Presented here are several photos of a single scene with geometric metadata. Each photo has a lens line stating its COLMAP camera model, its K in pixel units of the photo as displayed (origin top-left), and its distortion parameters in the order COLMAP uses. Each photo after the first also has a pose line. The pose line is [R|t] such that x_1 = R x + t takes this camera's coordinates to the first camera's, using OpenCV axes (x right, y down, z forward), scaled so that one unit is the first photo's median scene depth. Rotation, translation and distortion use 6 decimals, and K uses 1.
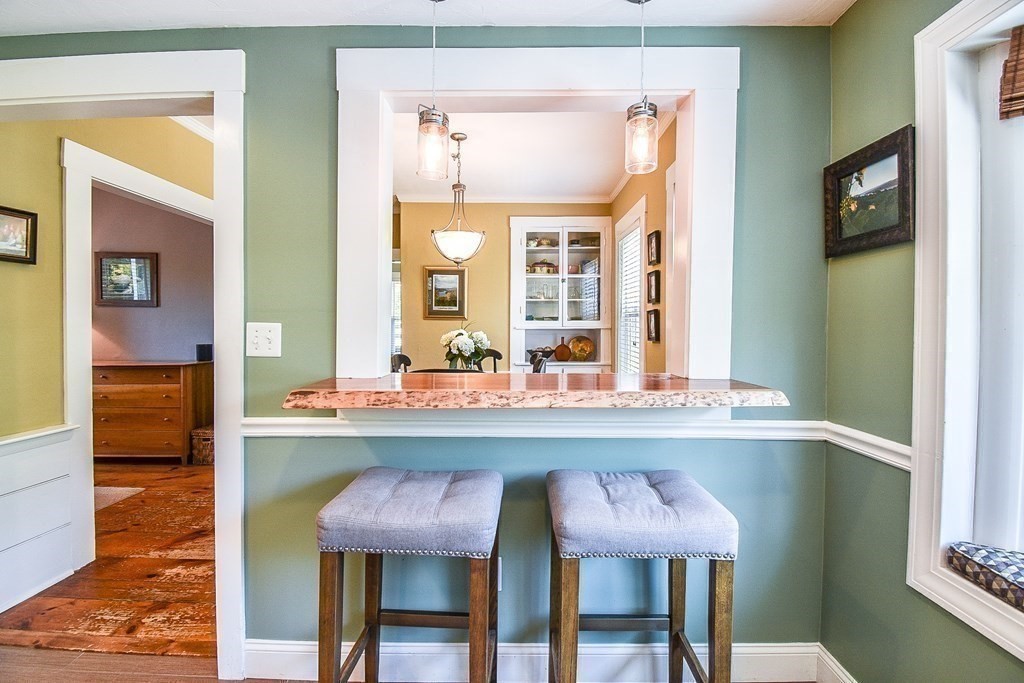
lens RADIAL K [[455.6, 0, 511.0], [0, 455.6, 336.3], [0, 0, 1]] dist [0.012479, -0.021076]
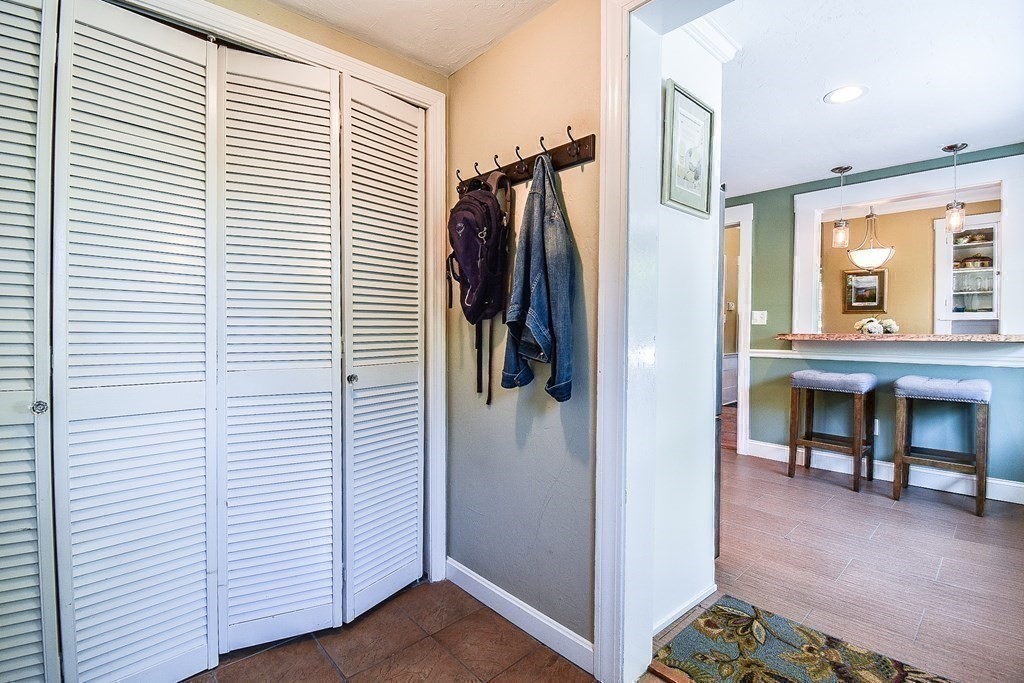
lens RADIAL K [[468.7, 0, 515.0], [0, 468.7, 334.1], [0, 0, 1]] dist [0.014277, -0.023560]
pose [[0.688839, 0.006682, -0.724884, 0.270205], [-0.015620, 0.999862, -0.005626, 0.090825], [0.724747, 0.015198, 0.688848, -1.187902]]
